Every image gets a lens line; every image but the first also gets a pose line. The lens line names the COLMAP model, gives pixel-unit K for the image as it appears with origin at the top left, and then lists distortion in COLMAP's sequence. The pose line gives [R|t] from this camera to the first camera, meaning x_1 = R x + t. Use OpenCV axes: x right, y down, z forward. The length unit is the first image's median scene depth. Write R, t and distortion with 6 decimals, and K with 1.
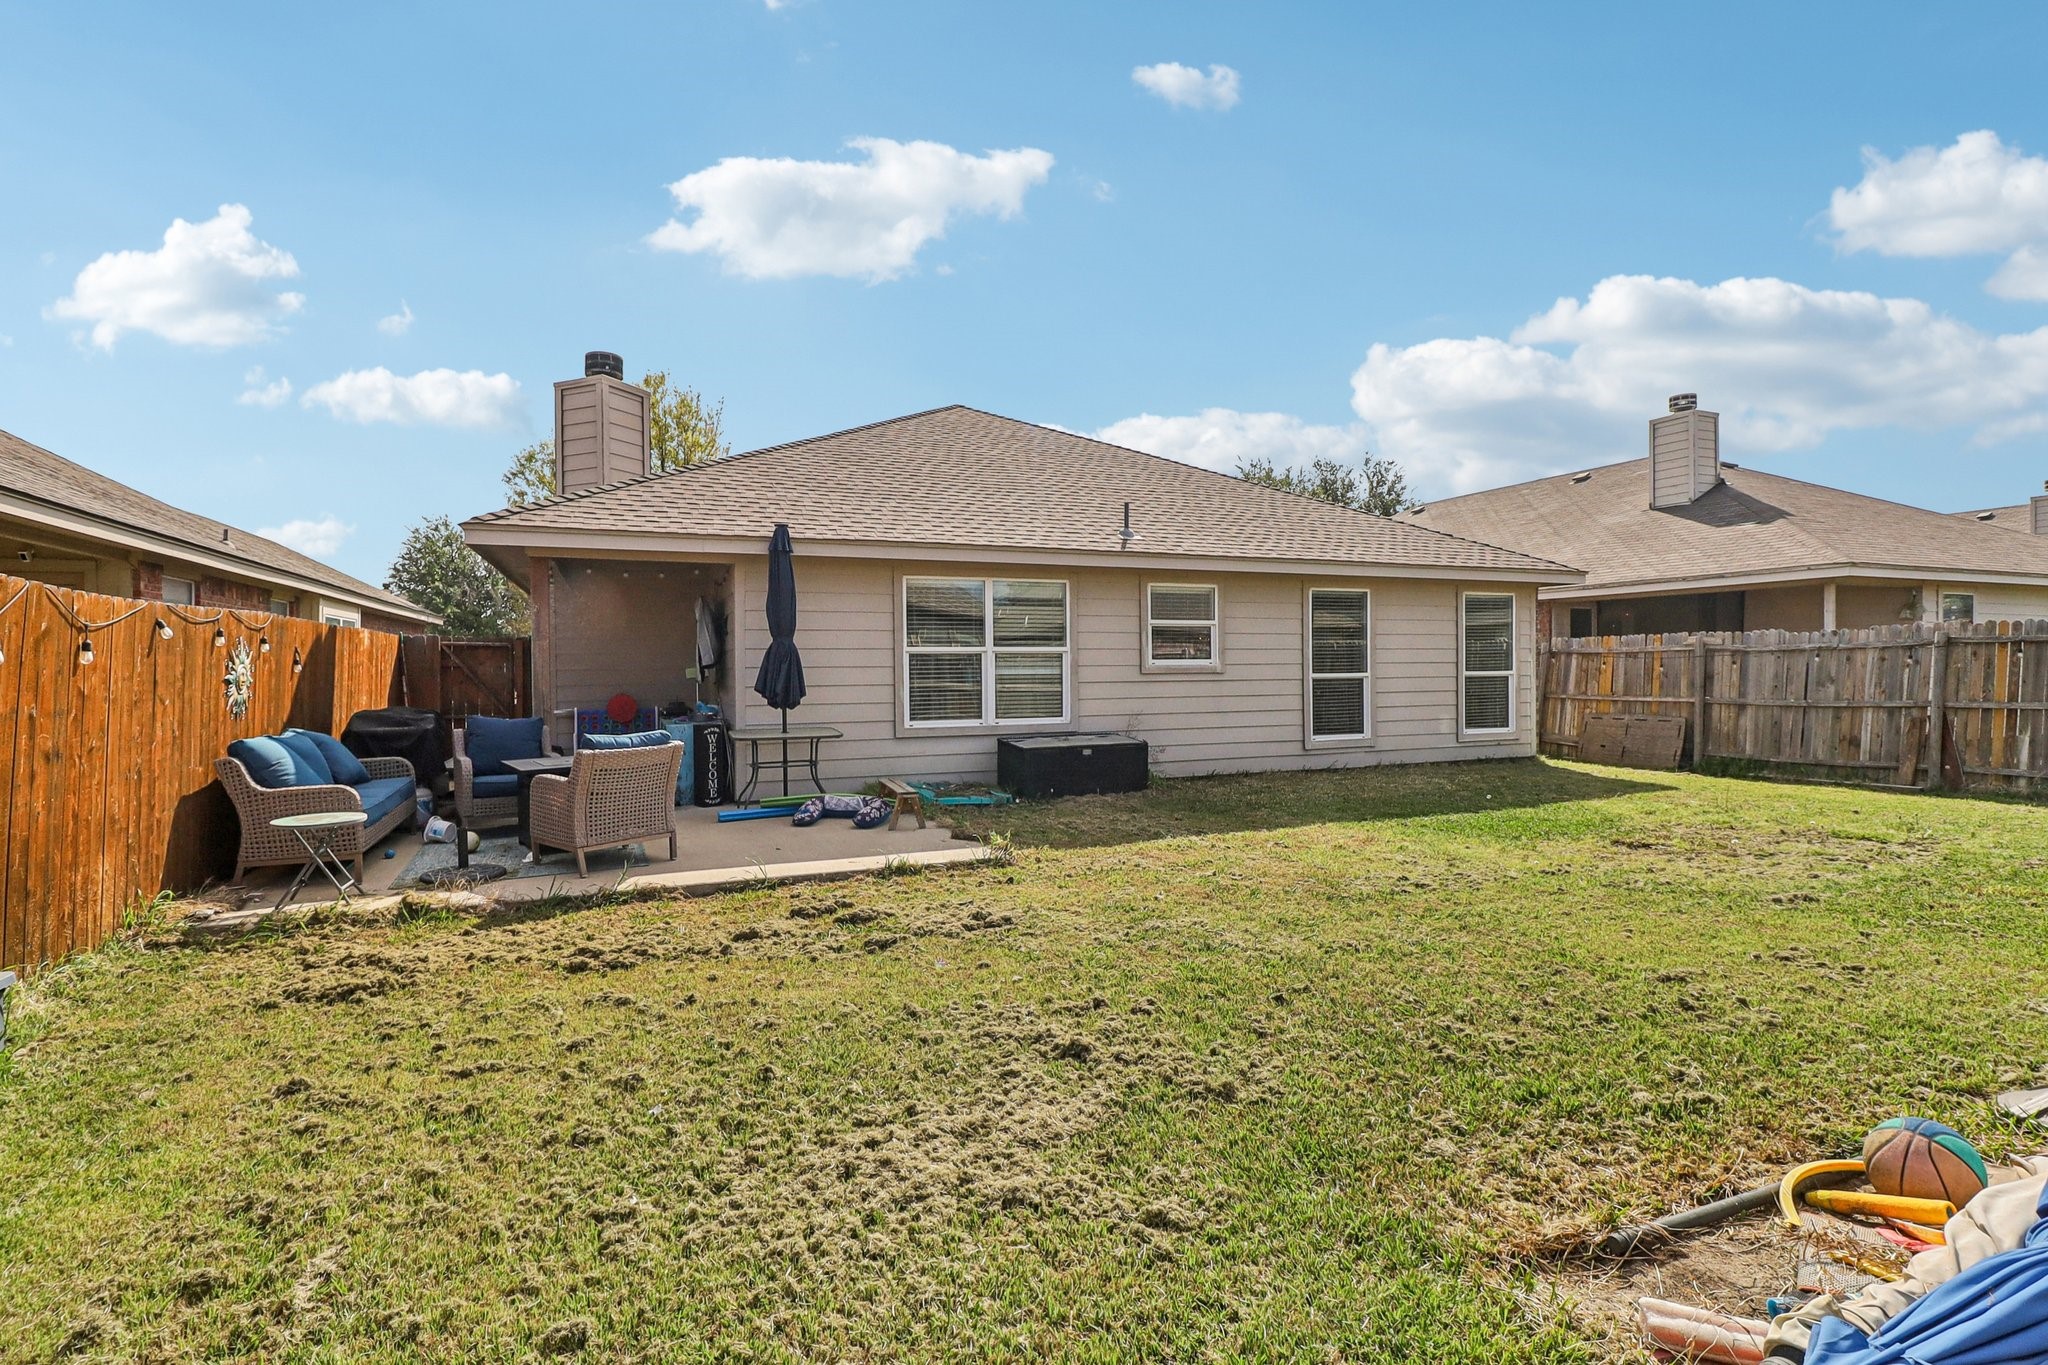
lens RADIAL K [[979.4, 0, 1025.0], [0, 979.4, 654.0], [0, 0, 1]] dist [-0.014885, 0.000017]
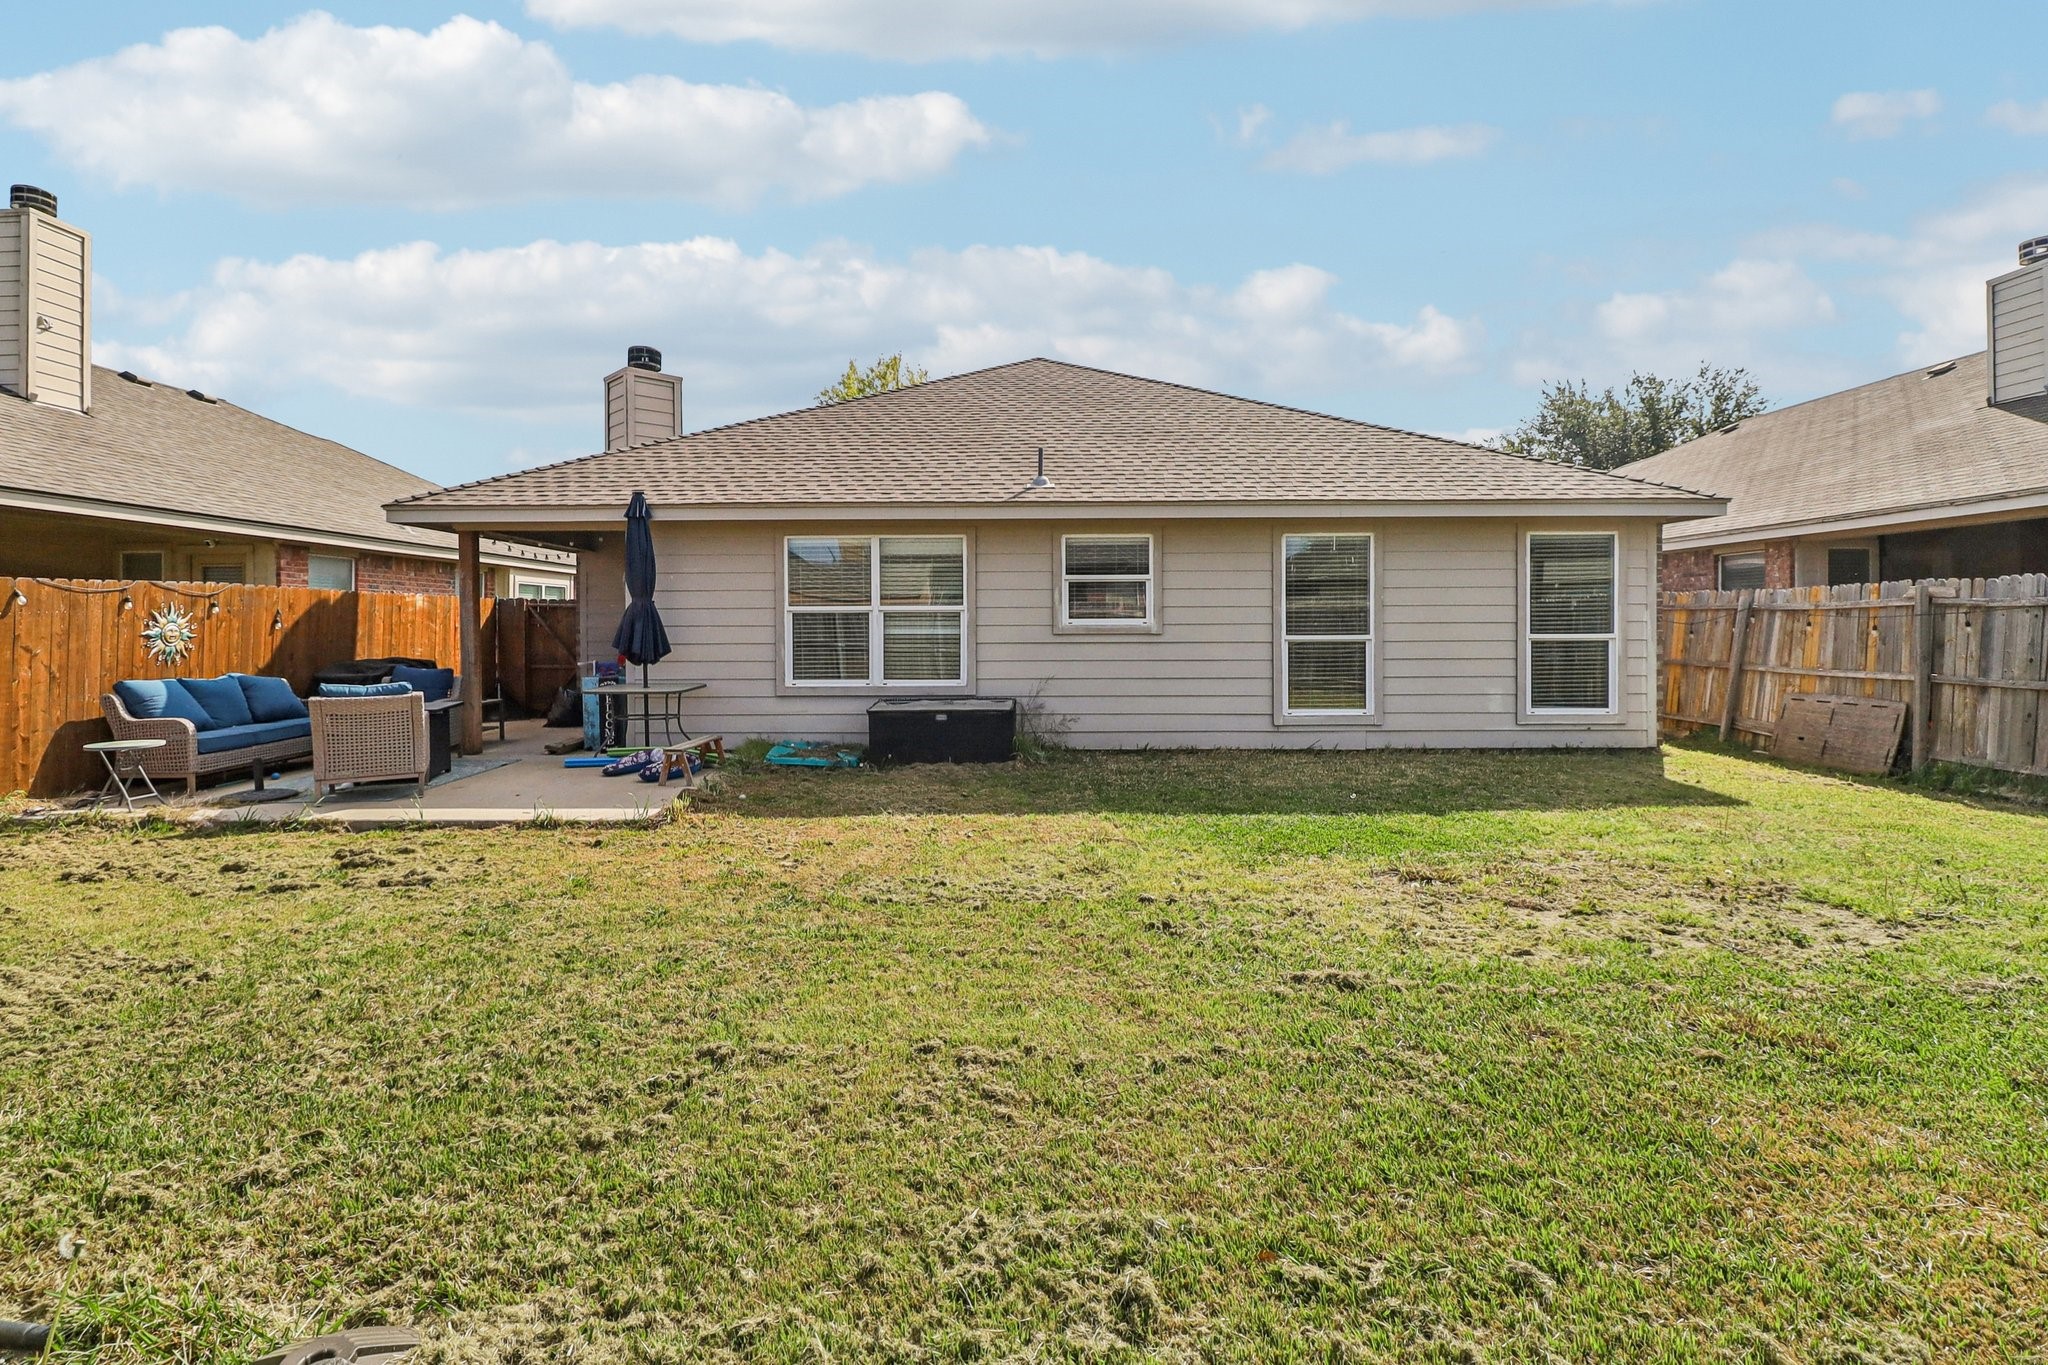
lens RADIAL K [[958.0, 0, 1022.6], [0, 958.0, 625.1], [0, 0, 1]] dist [-0.017581, -0.000934]
pose [[0.919625, 0.003323, -0.392784, 0.431129], [0.002376, 0.999899, 0.014022, -0.000997], [0.392791, -0.013828, 0.919524, 0.163398]]
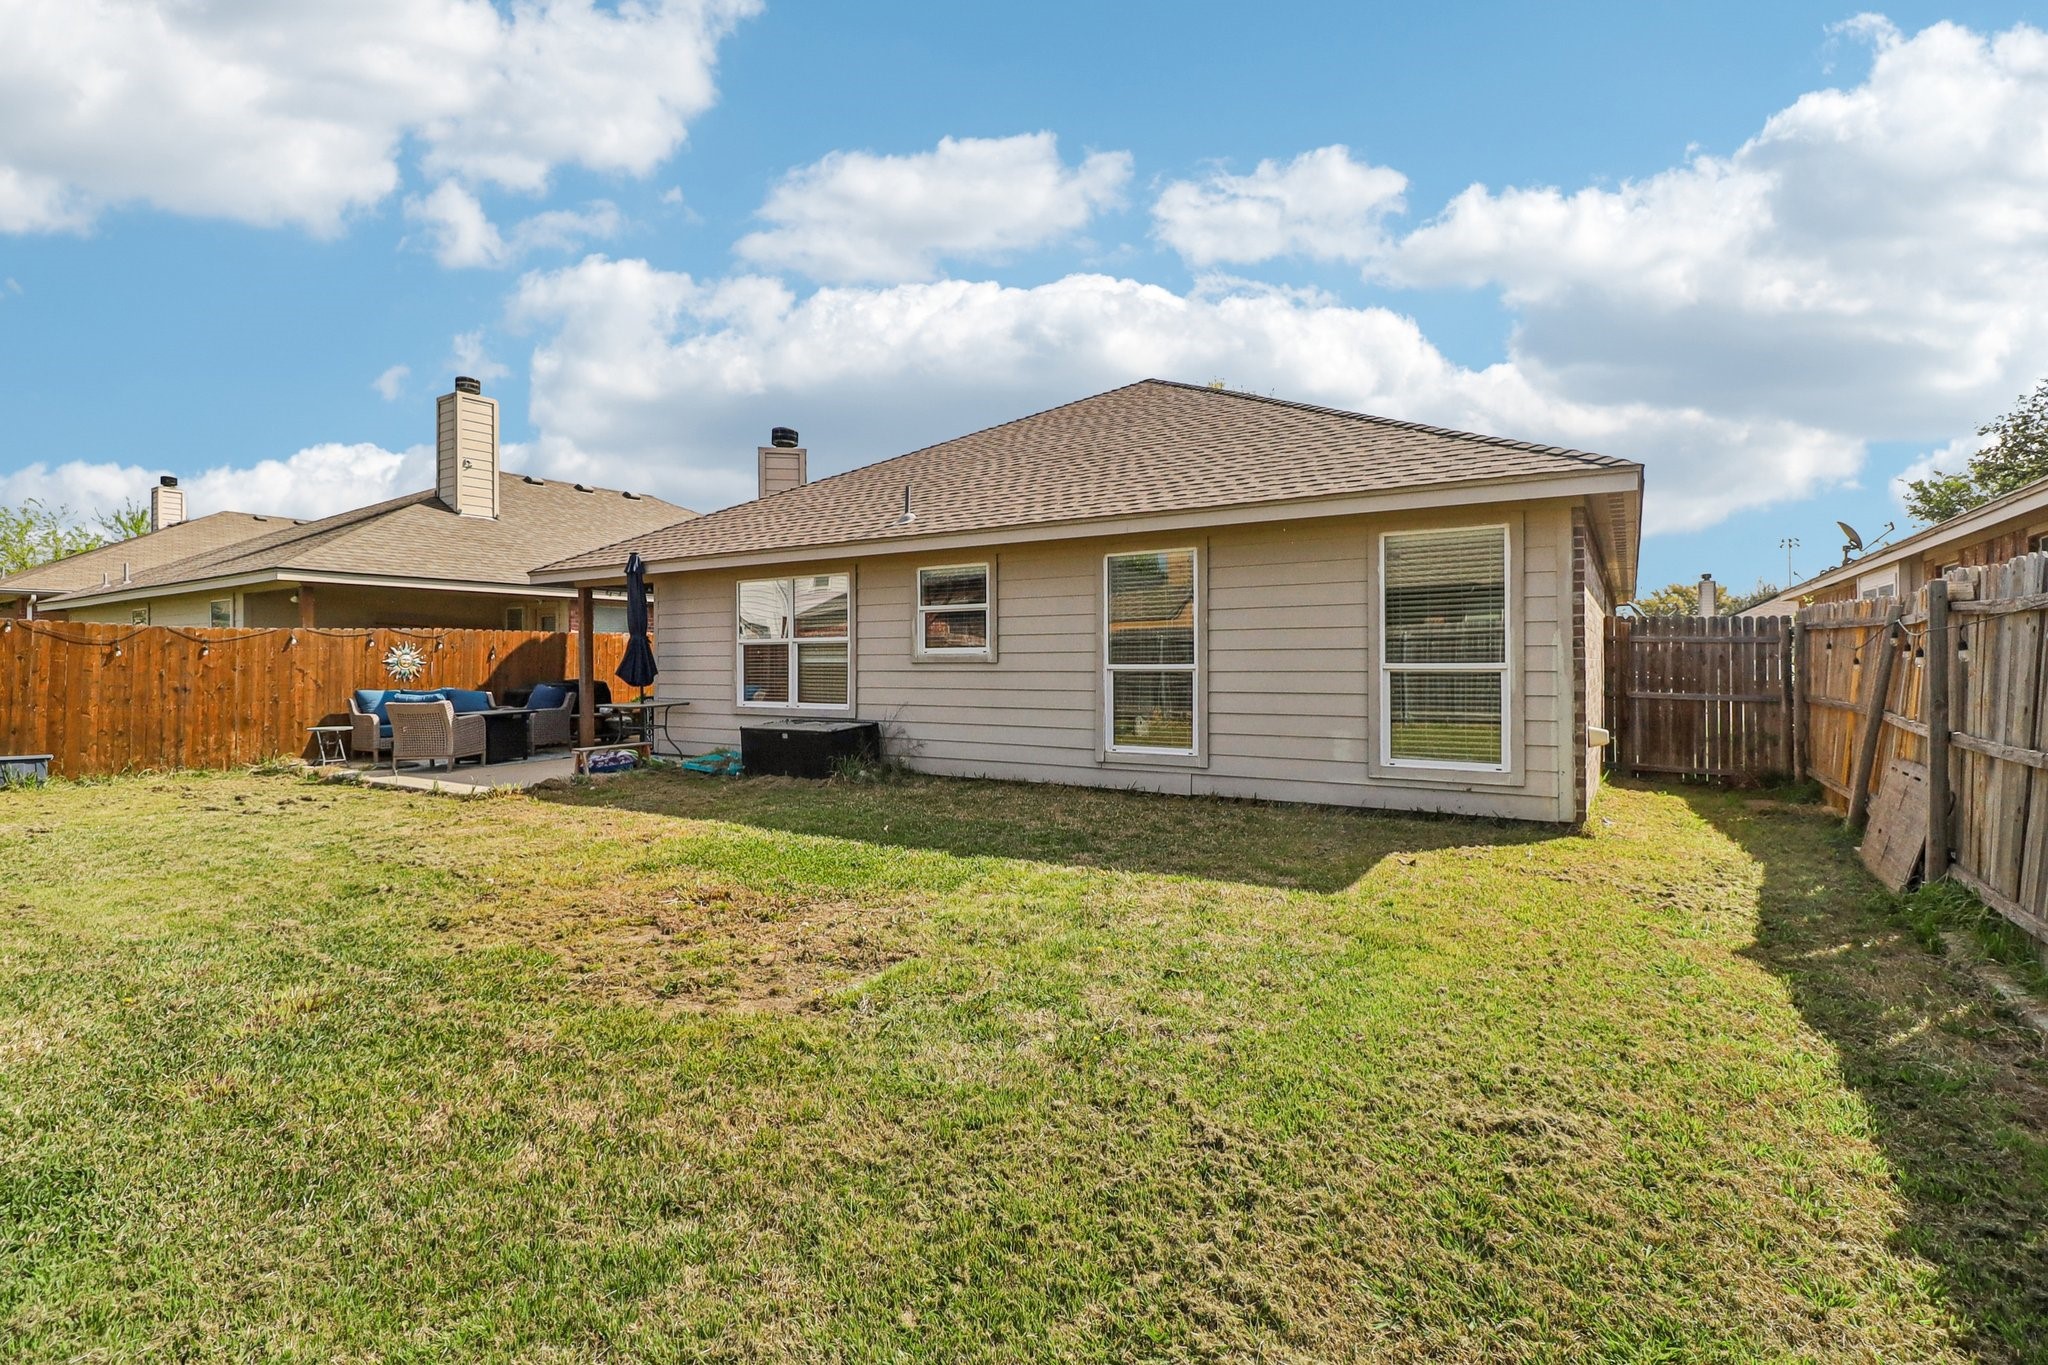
lens RADIAL K [[979.4, 0, 1025.0], [0, 979.4, 654.0], [0, 0, 1]] dist [-0.014885, 0.000017]
pose [[0.560005, -0.002133, -0.828487, 0.947906], [0.011180, 0.999925, 0.004983, 0.007565], [0.828414, -0.012053, 0.559987, 0.541212]]
